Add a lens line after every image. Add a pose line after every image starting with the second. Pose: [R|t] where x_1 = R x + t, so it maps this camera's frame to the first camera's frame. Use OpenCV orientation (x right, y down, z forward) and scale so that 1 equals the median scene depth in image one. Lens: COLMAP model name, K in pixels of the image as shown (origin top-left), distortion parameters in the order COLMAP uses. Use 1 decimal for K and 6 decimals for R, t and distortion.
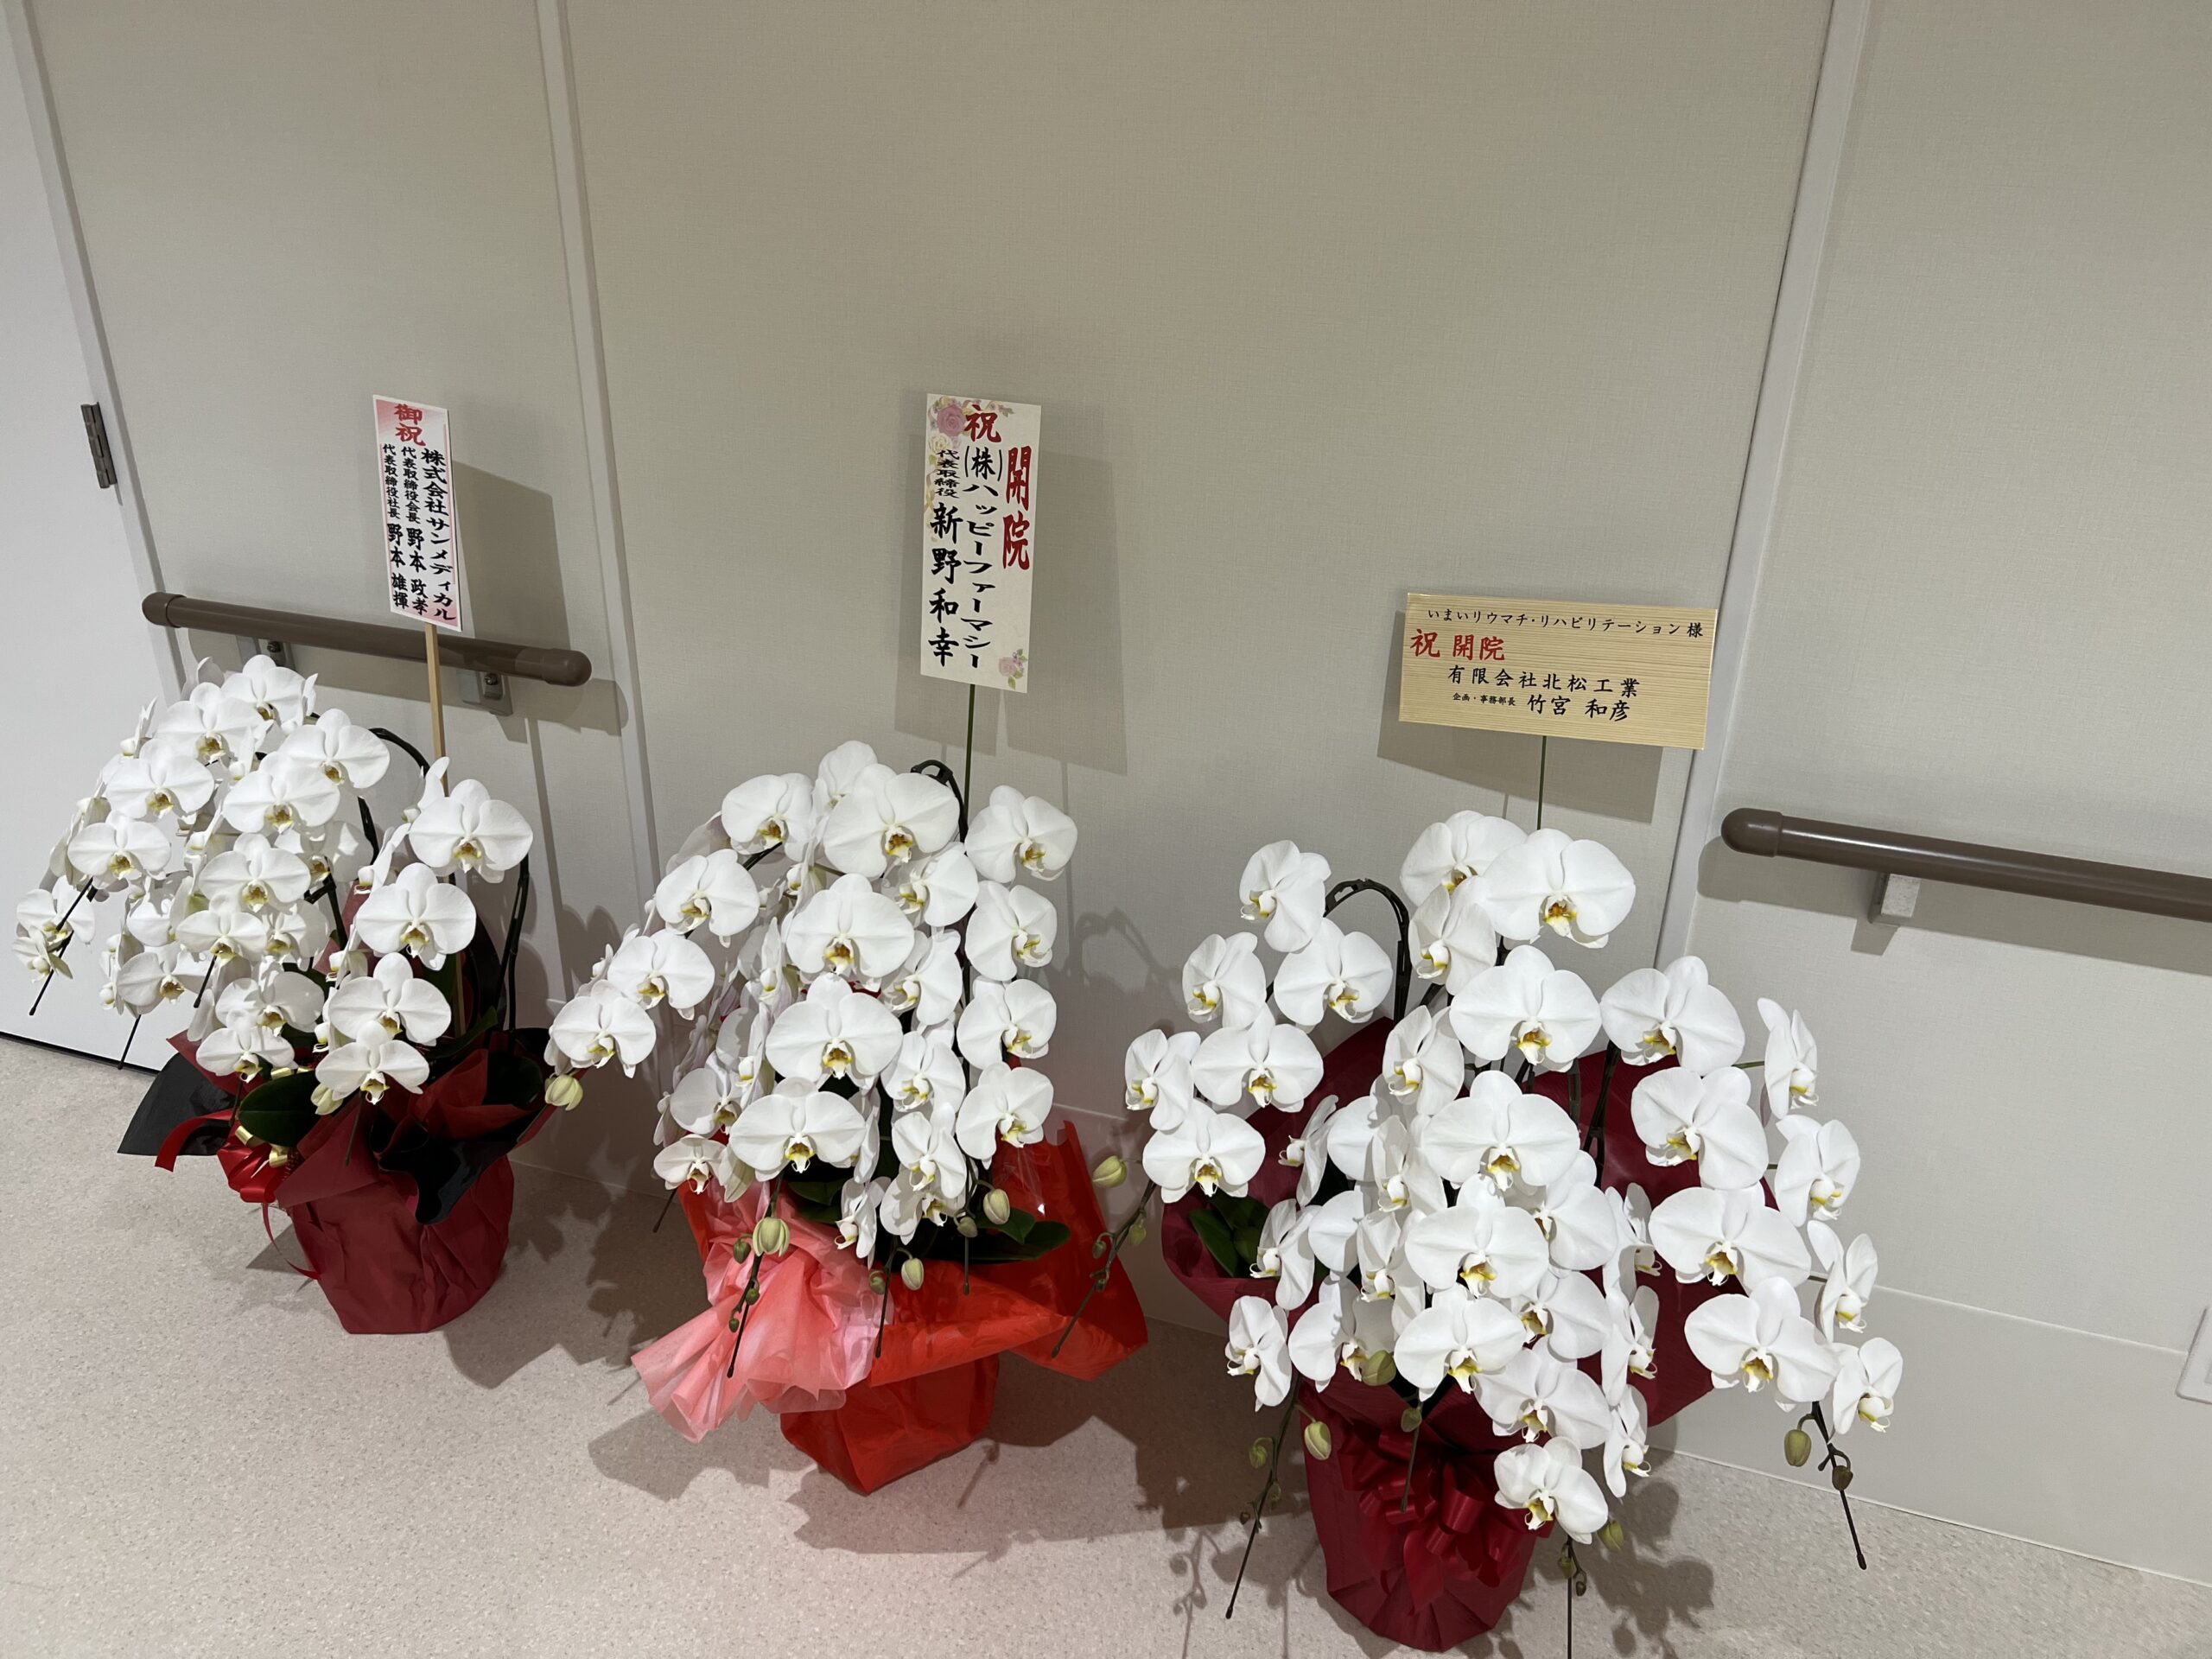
lens RADIAL K [[1709.7, 0, 1107.5], [0, 1709.7, 867.1], [0, 0, 1]] dist [0.137667, -0.373342]
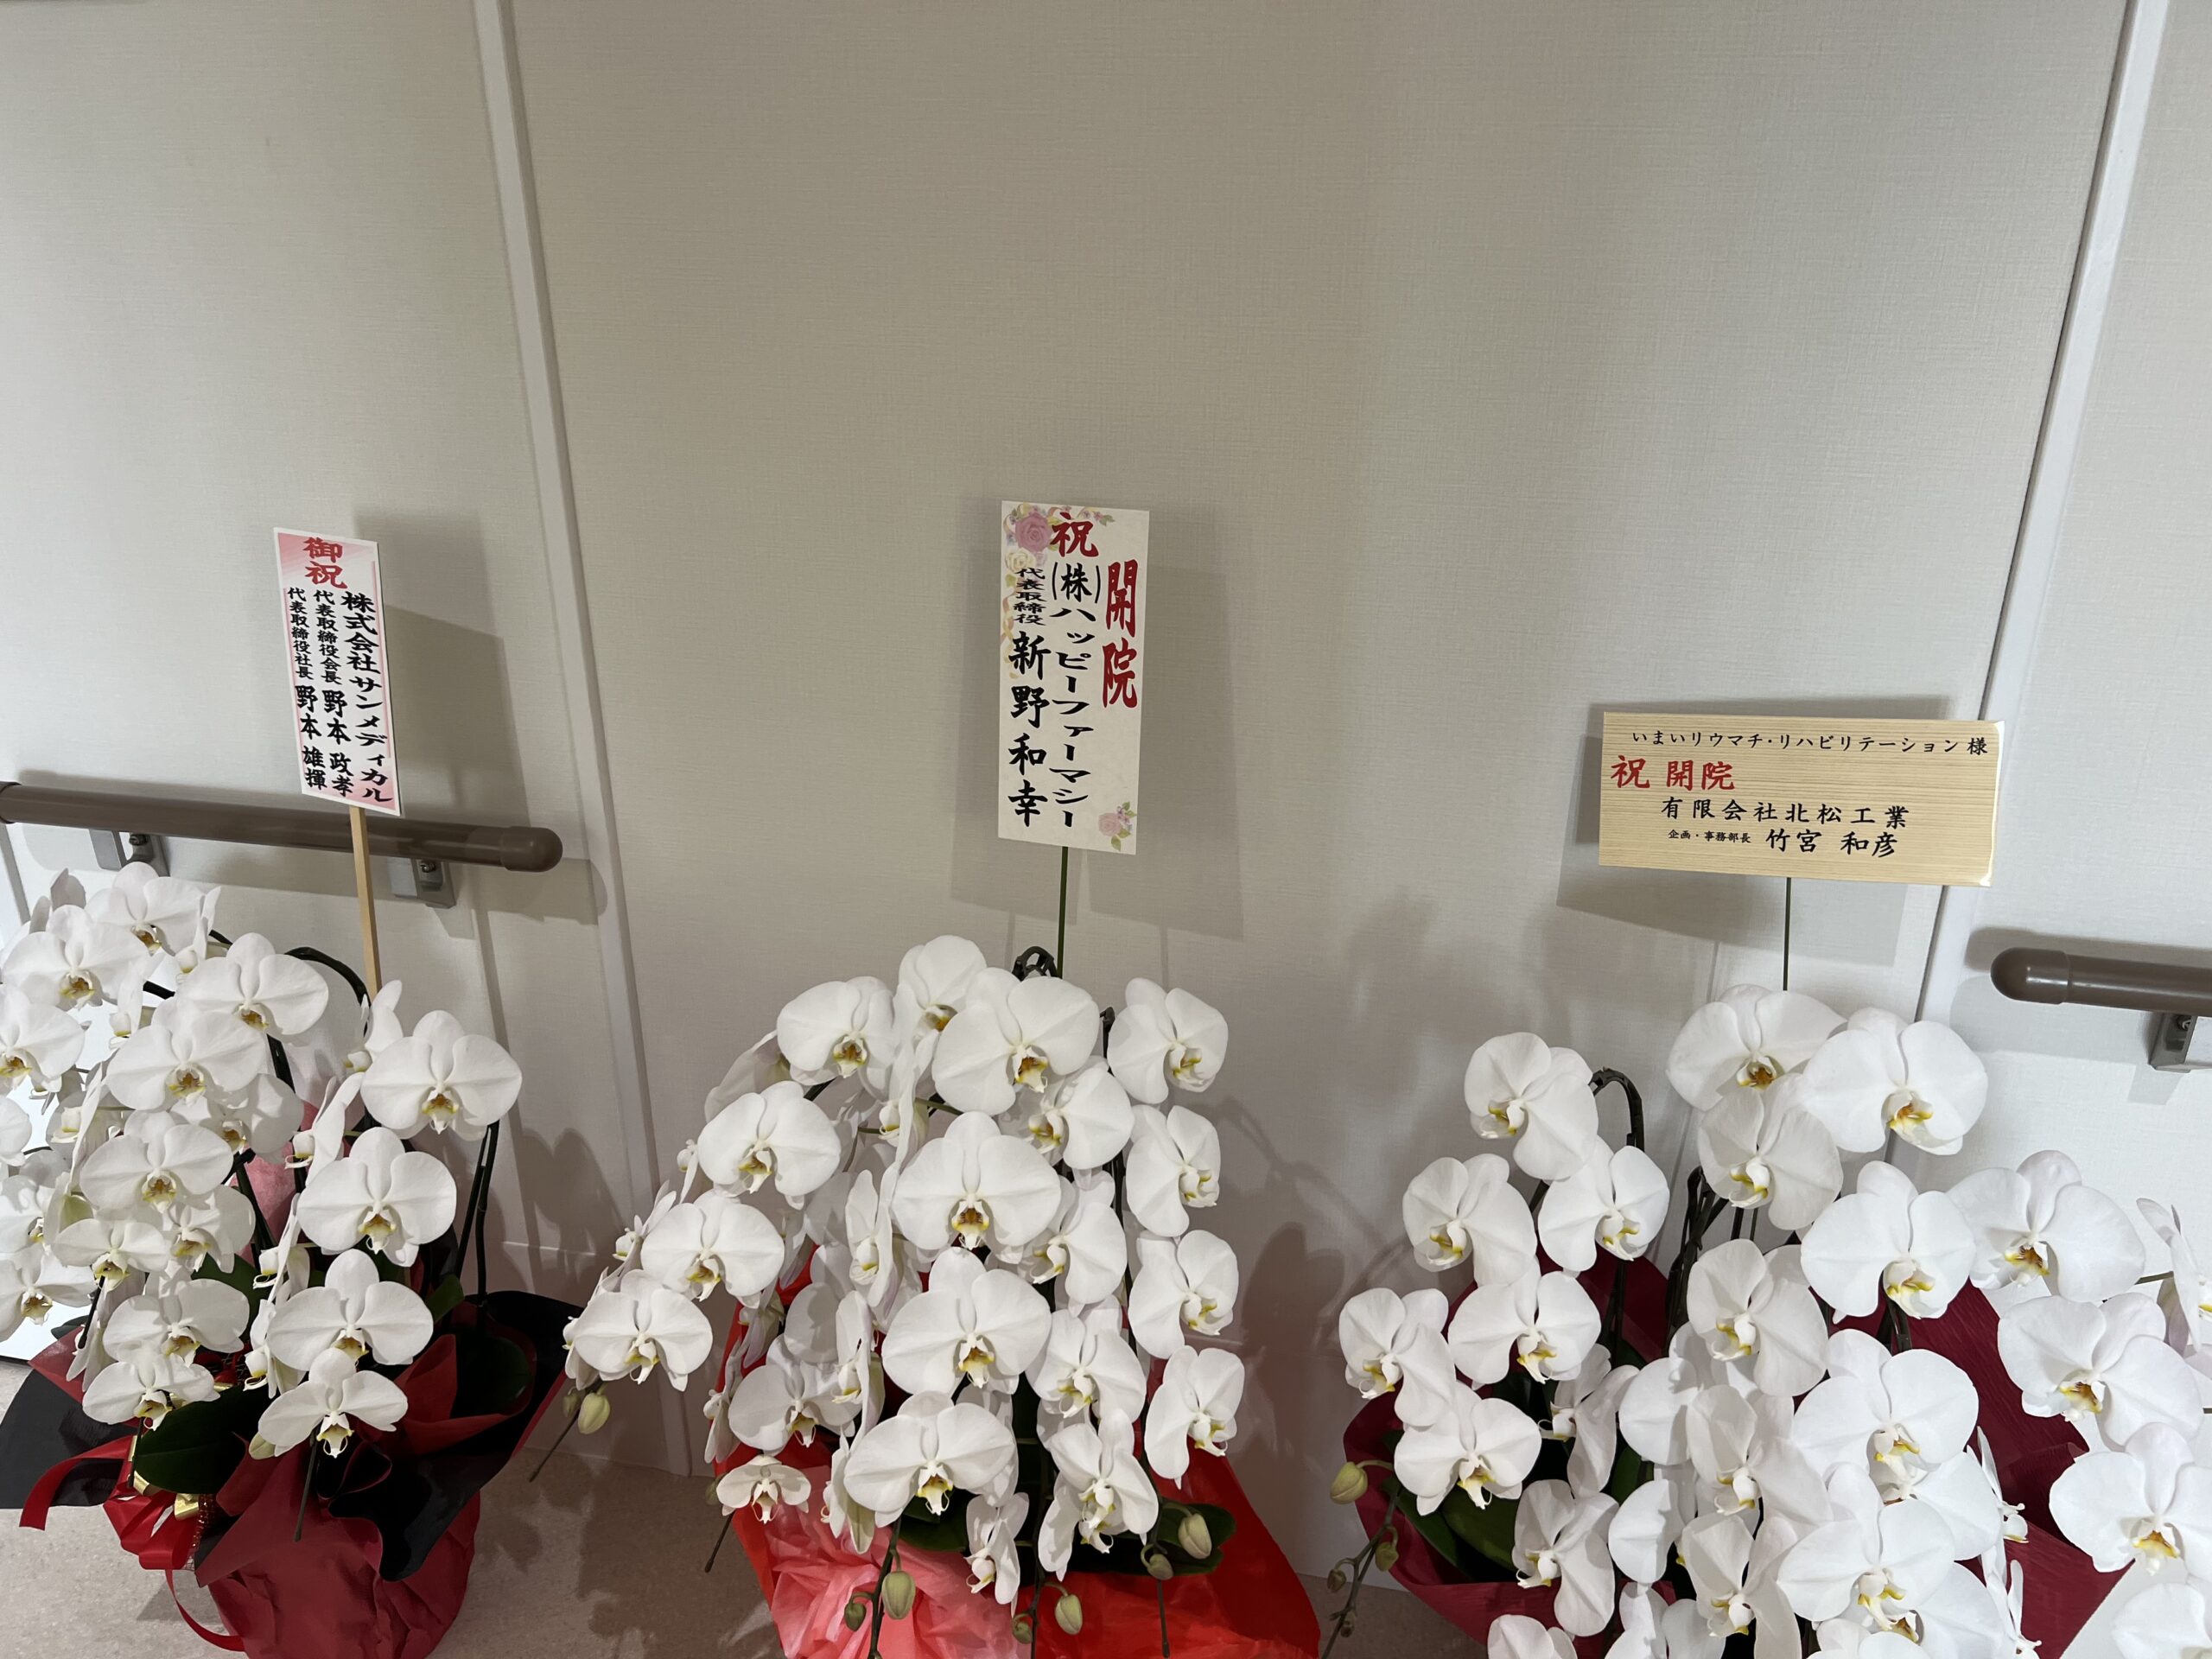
lens RADIAL K [[1669.0, 0, 1109.8], [0, 1669.0, 847.8], [0, 0, 1]] dist [0.088654, -0.159074]
pose [[0.991840, -0.062484, 0.111124, -0.153347], [0.067655, 0.996765, -0.043389, -0.073592], [-0.108053, 0.050553, 0.992859, 0.216222]]
